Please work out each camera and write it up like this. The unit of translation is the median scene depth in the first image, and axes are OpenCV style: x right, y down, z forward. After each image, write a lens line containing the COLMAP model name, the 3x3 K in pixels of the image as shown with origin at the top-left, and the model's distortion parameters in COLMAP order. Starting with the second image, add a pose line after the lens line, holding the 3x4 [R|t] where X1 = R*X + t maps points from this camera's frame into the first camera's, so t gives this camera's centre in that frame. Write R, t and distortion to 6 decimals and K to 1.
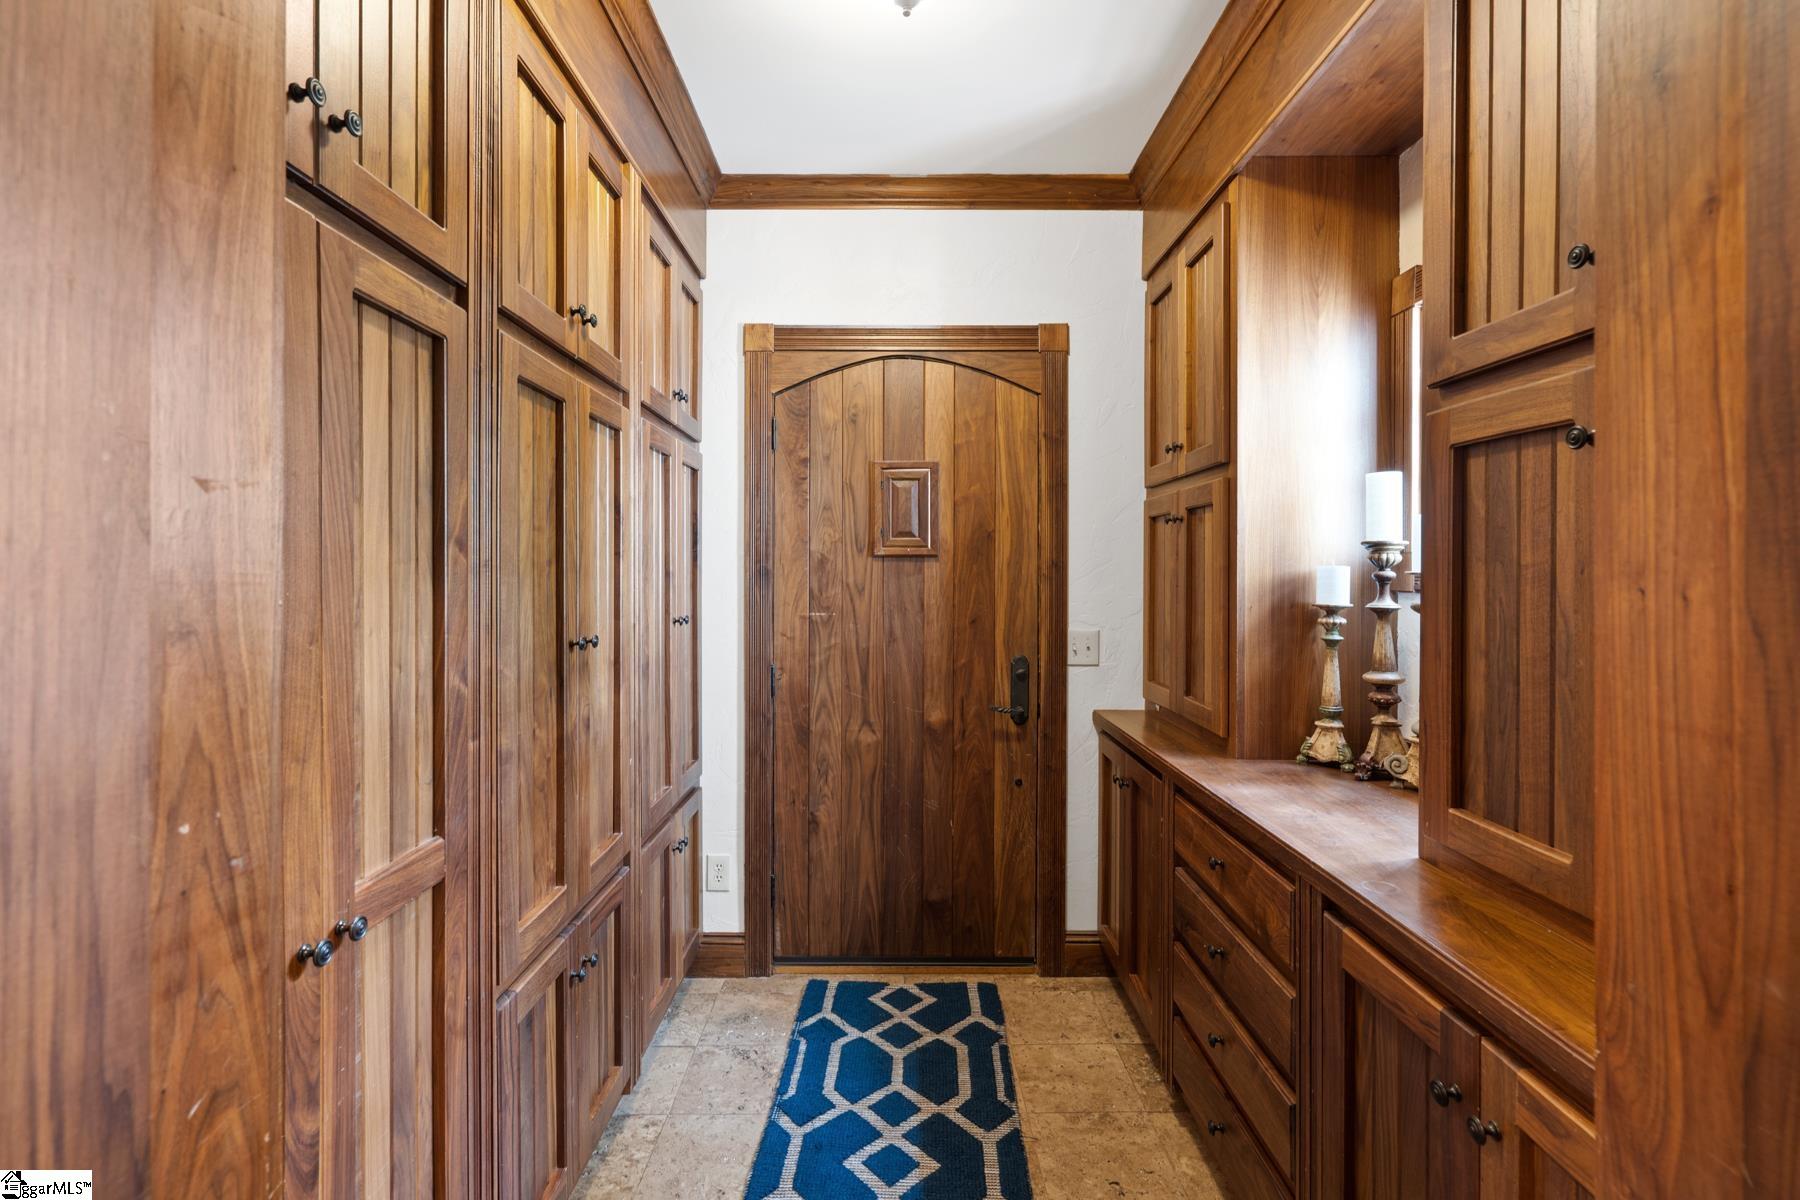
lens RADIAL K [[824.0, 0, 901.4], [0, 824.0, 587.4], [0, 0, 1]] dist [-0.003340, 0.001456]
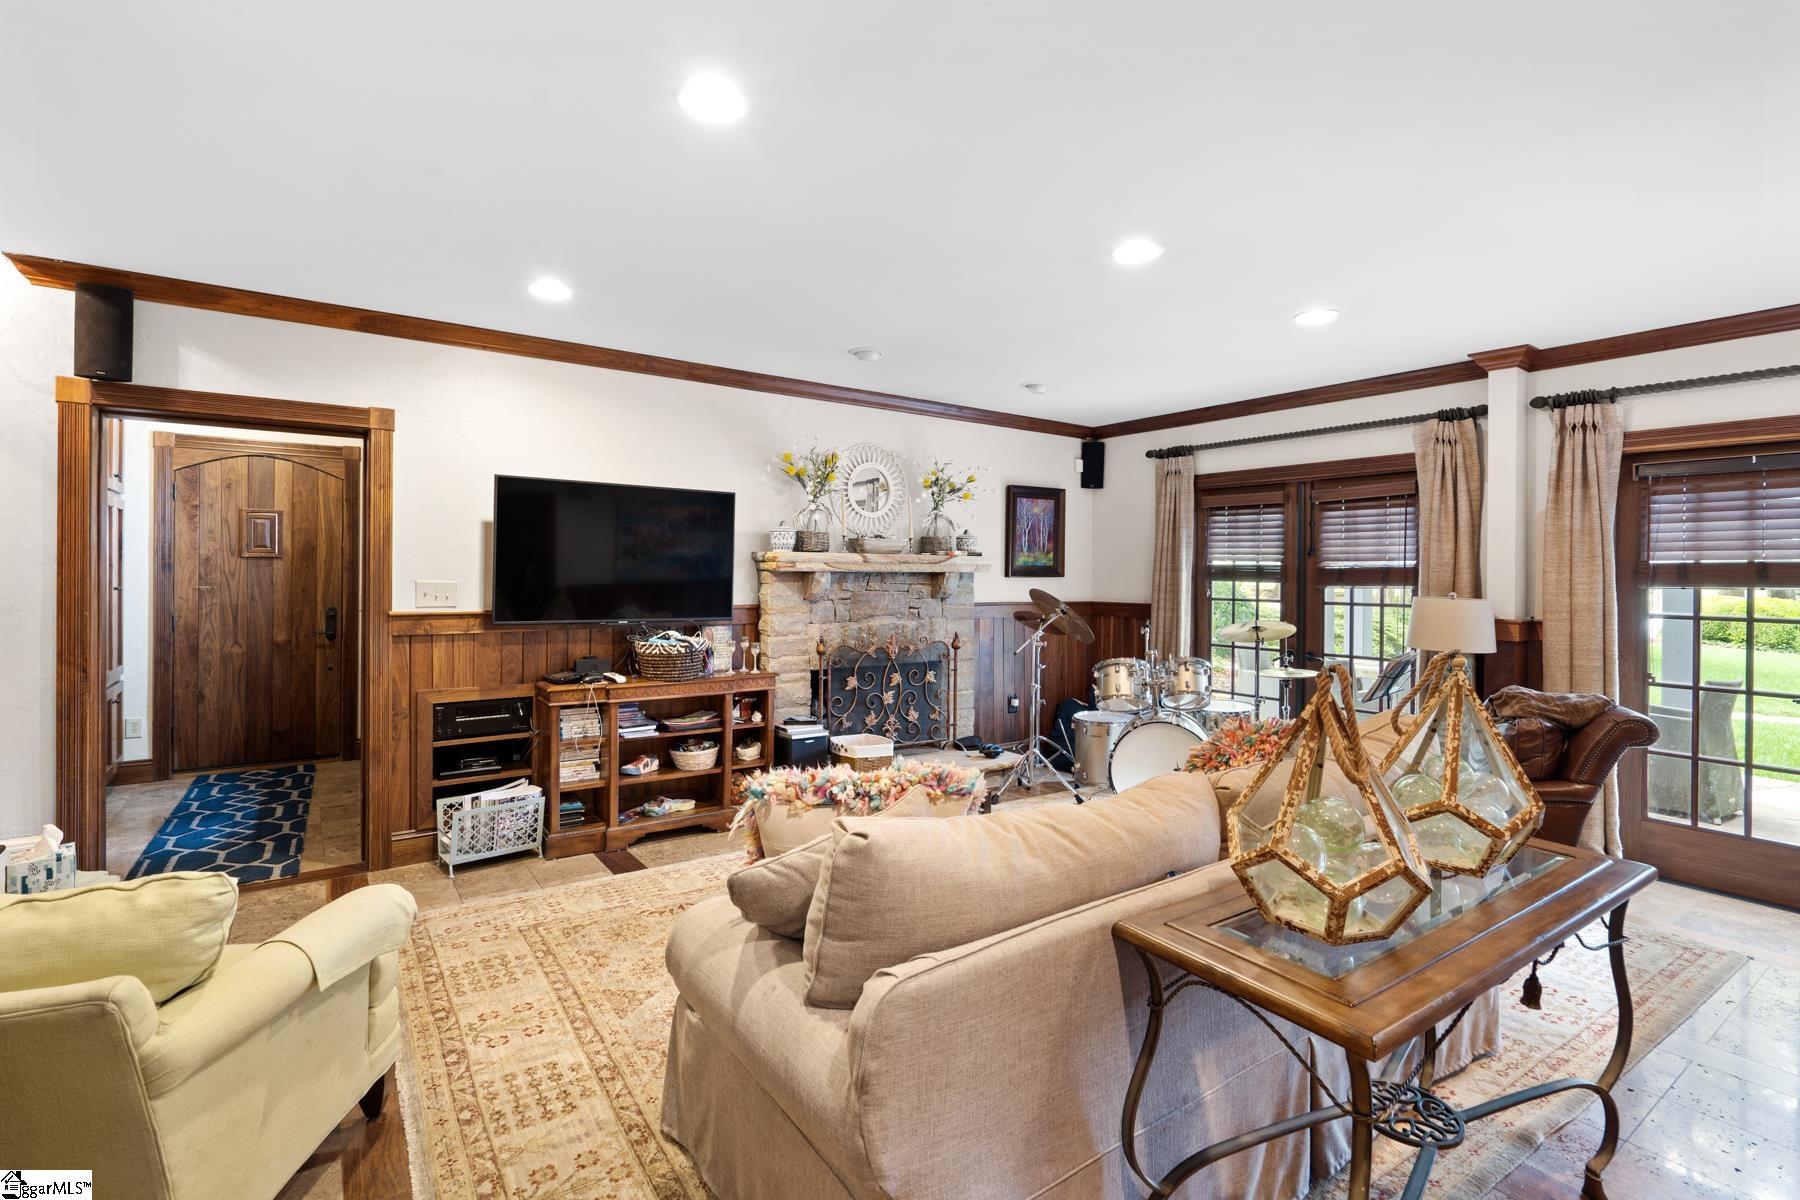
lens RADIAL K [[824.0, 0, 886.2], [0, 824.0, 573.0], [0, 0, 1]] dist [-0.003340, 0.001456]
pose [[0.819342, 0.003889, 0.573292, 0.100243], [-0.001292, 0.999987, -0.004937, 0.007234], [-0.573303, 0.003304, 0.819336, -1.470249]]
